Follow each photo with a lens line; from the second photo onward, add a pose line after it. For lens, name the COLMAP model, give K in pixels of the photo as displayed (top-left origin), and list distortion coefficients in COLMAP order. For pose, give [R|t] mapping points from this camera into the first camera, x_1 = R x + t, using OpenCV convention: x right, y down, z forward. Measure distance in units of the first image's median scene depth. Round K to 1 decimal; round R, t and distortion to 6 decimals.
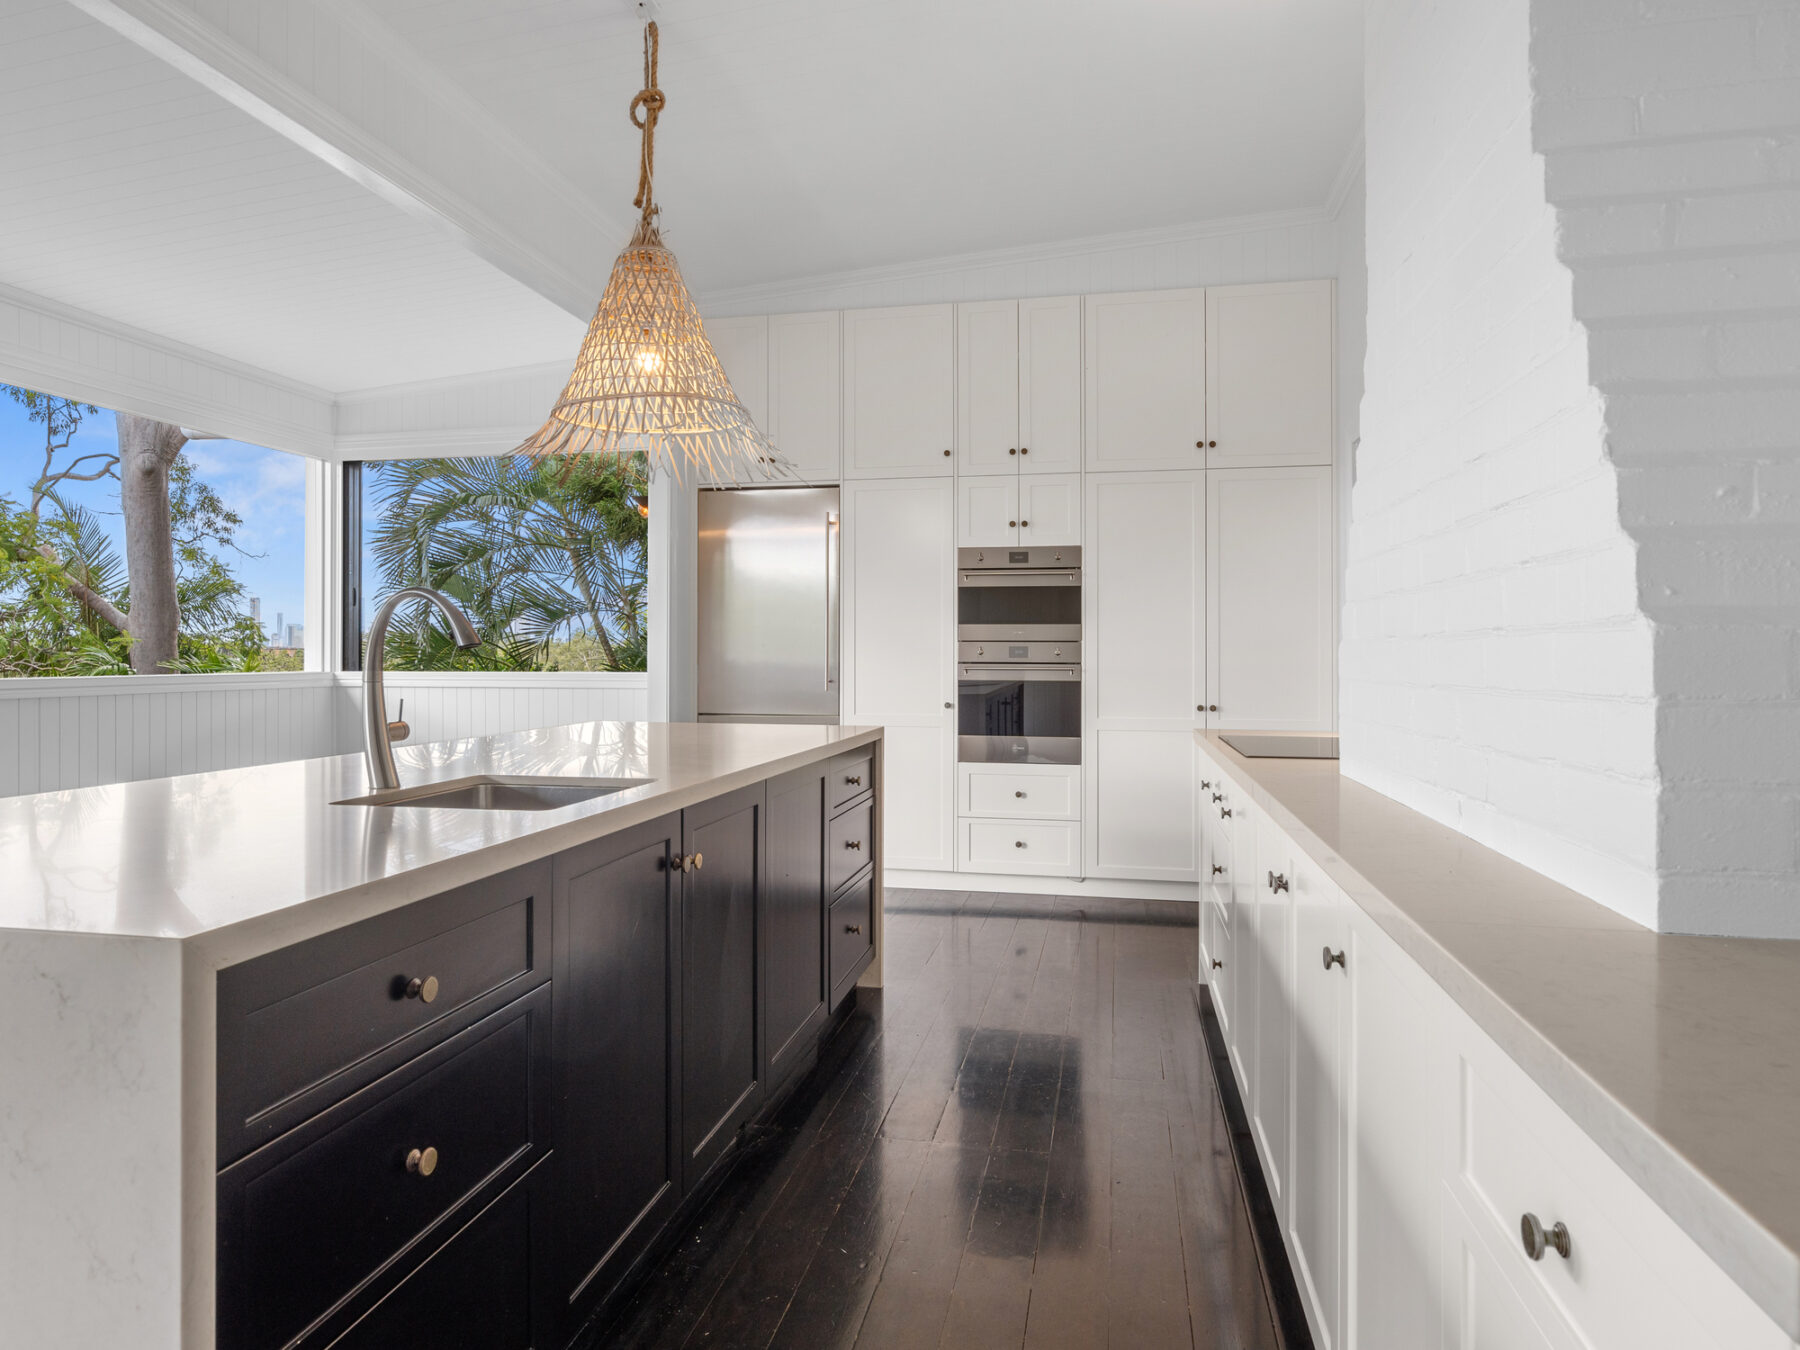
lens RADIAL K [[1080.2, 0, 900.0], [0, 1080.2, 675.0], [0, 0, 1]] dist [0.003537, 0.001131]
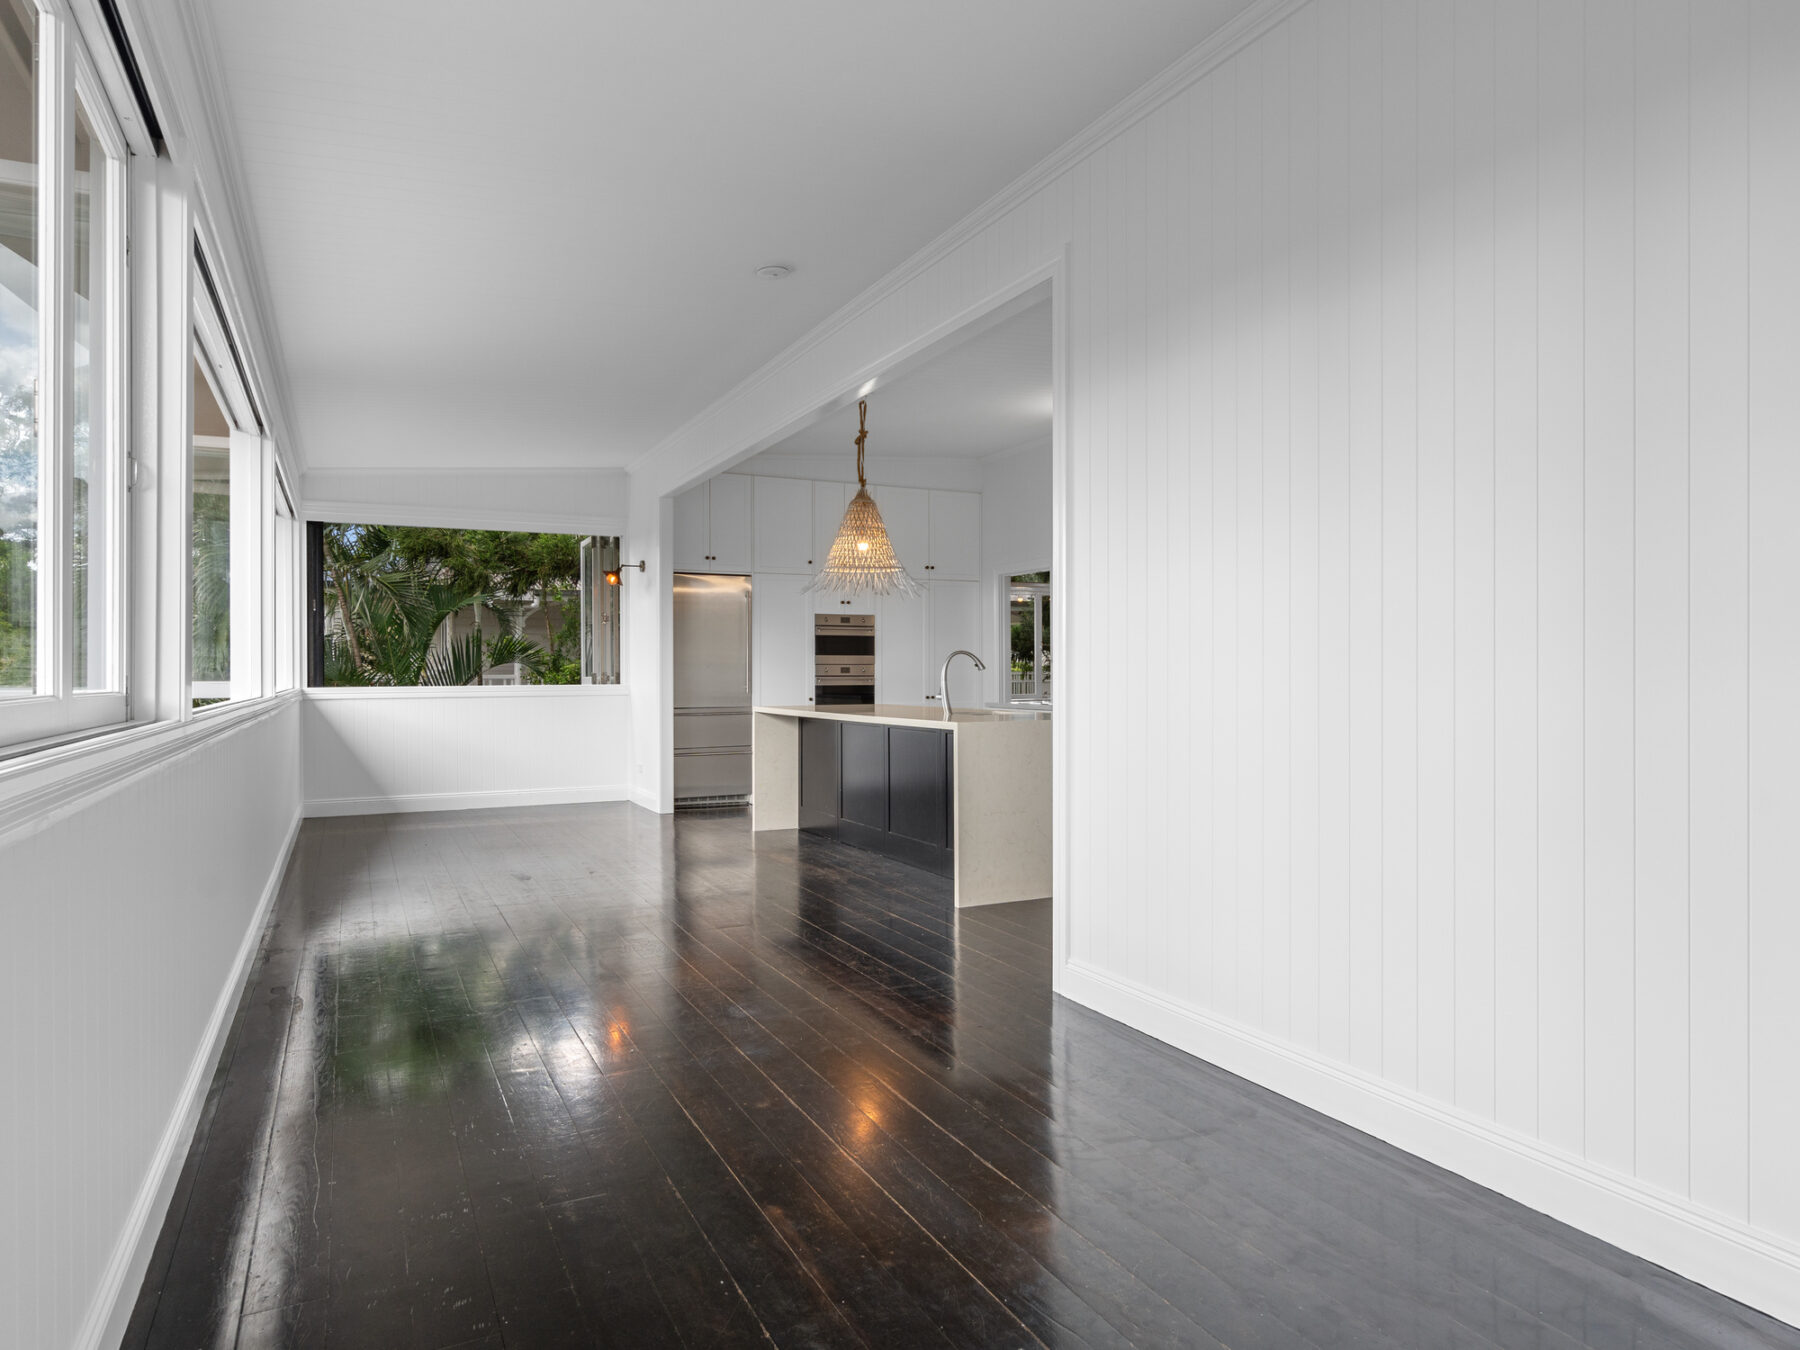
lens RADIAL K [[1080.2, 0, 900.0], [0, 1080.2, 675.0], [0, 0, 1]] dist [0.003537, 0.001131]
pose [[0.786332, -0.005226, 0.617781, -0.972162], [0.018417, 0.999718, -0.014984, 0.017100], [-0.617529, 0.023160, 0.786207, -0.539485]]
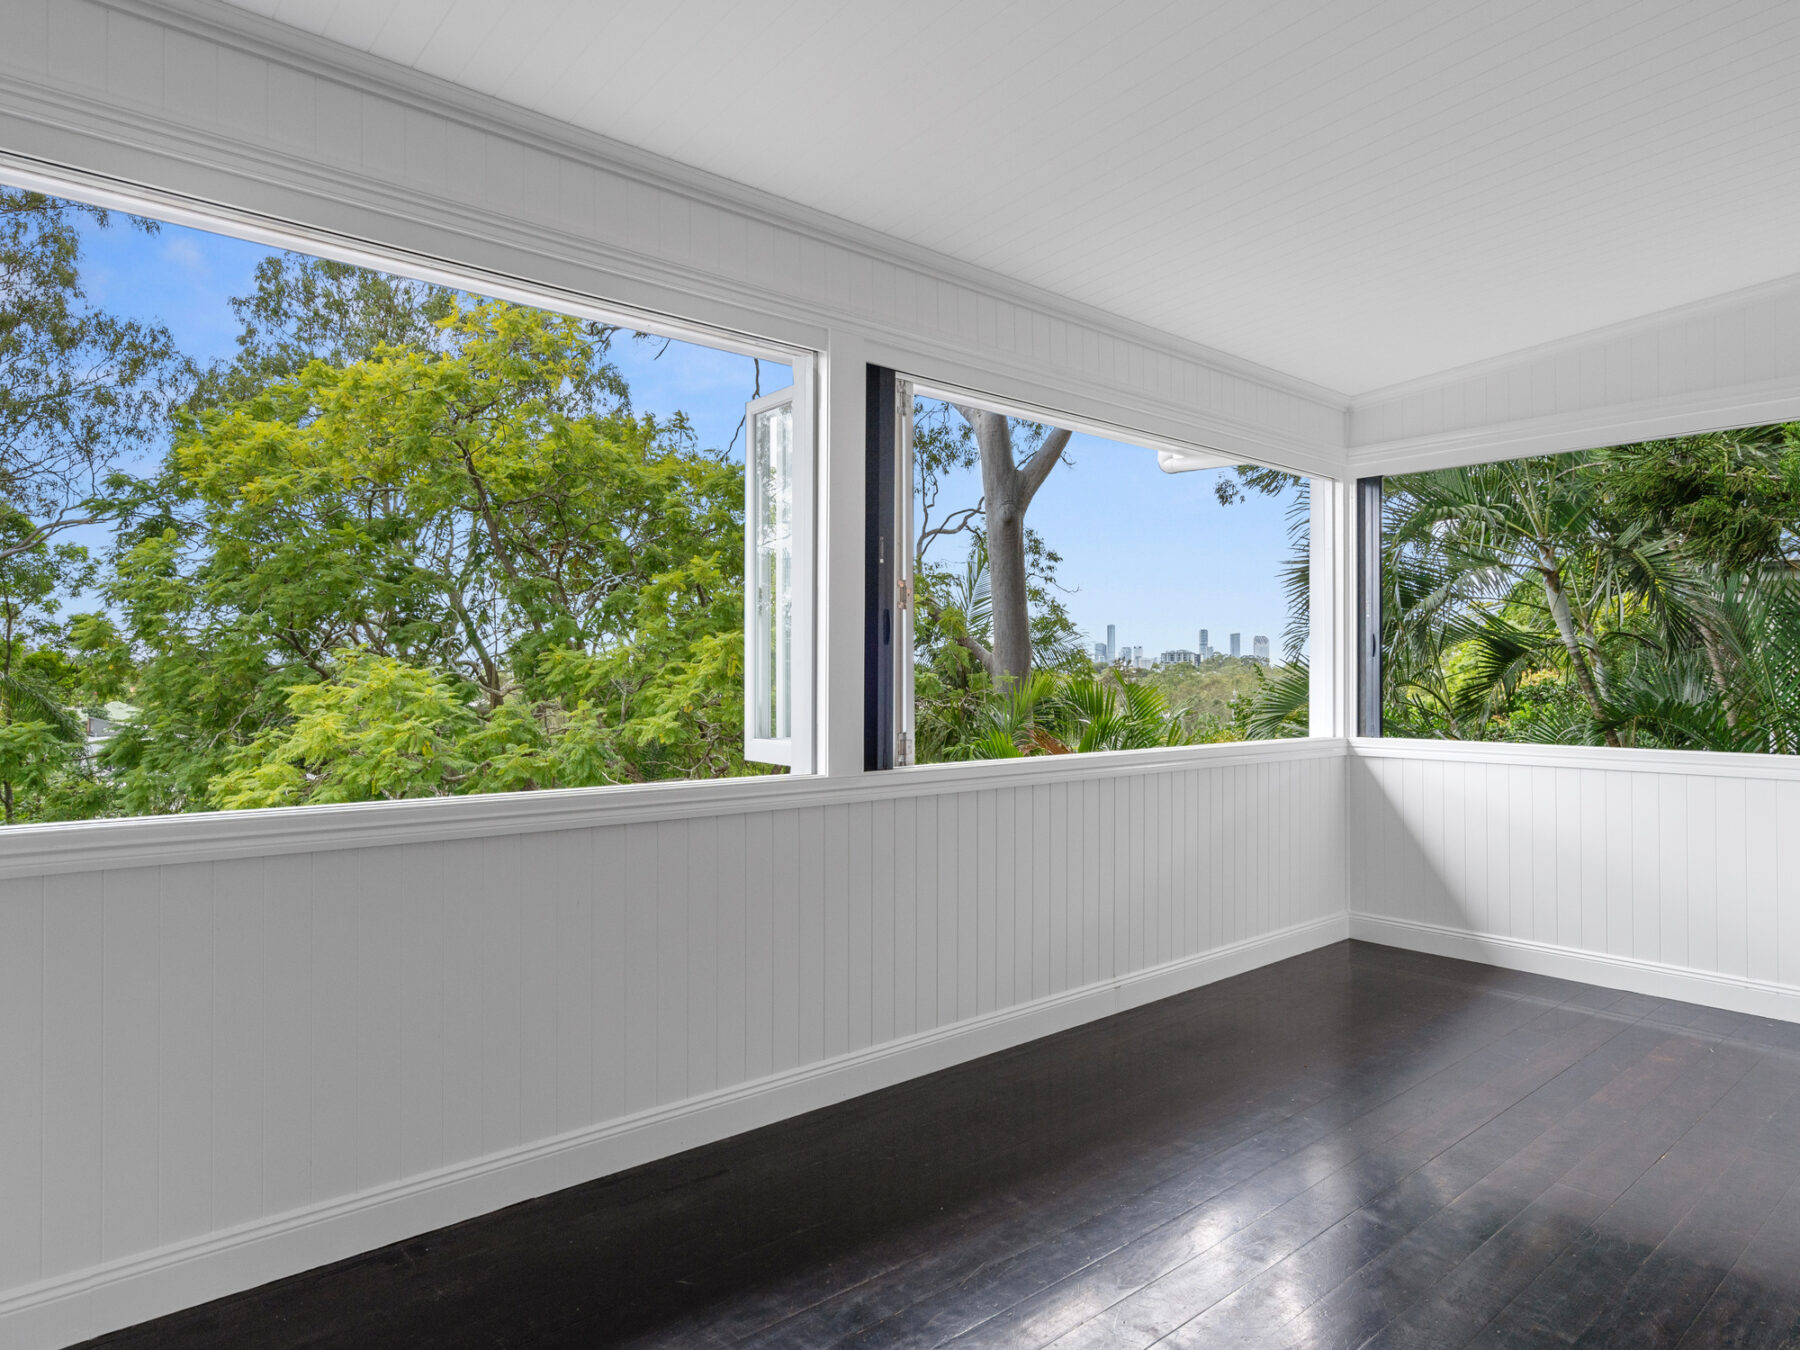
lens RADIAL K [[1080.2, 0, 900.0], [0, 1080.2, 675.0], [0, 0, 1]] dist [0.003537, 0.001131]
pose [[0.802463, -0.008535, -0.596641, -0.396916], [-0.000023, 0.999897, -0.014334, -0.049544], [0.596702, 0.011516, 0.802380, 0.186298]]
